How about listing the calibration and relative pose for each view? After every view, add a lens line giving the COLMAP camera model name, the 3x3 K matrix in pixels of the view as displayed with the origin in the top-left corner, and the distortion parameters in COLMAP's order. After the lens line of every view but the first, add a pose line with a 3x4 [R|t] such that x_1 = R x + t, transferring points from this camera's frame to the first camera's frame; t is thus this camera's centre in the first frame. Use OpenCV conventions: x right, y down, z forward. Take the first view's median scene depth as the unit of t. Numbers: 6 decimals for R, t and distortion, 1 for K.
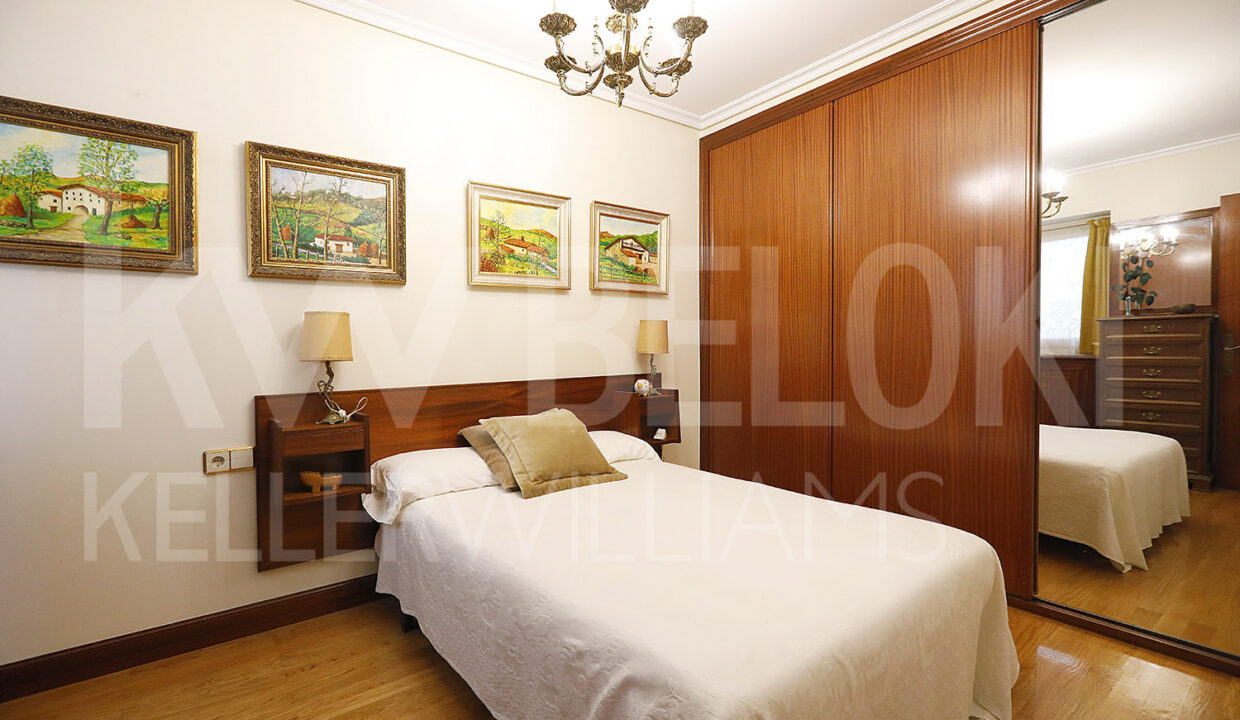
lens RADIAL K [[564.8, 0, 620.0], [0, 564.8, 360.0], [0, 0, 1]] dist [0.001611, 0.000394]
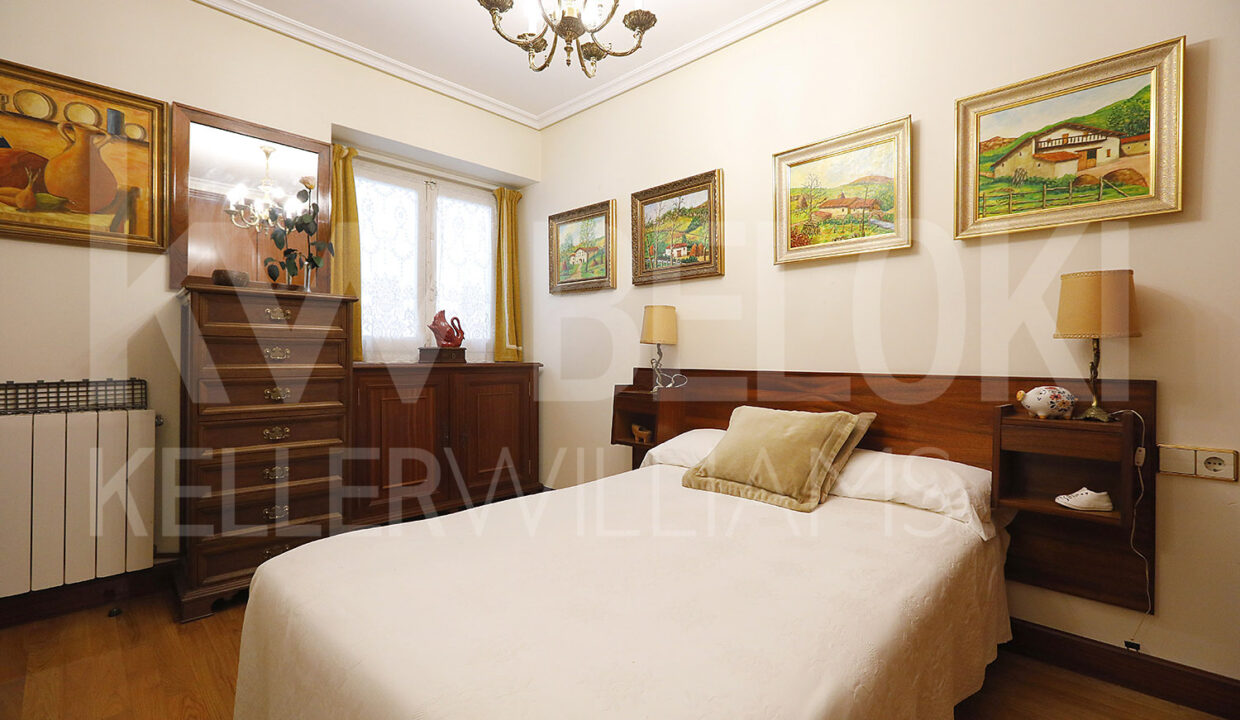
lens RADIAL K [[564.8, 0, 620.0], [0, 564.8, 360.0], [0, 0, 1]] dist [0.001611, 0.000394]
pose [[0.123749, 0.043718, -0.991350, 0.709358], [-0.005126, 0.999044, 0.043417, -0.016074], [0.992300, -0.000291, 0.123855, 0.688809]]
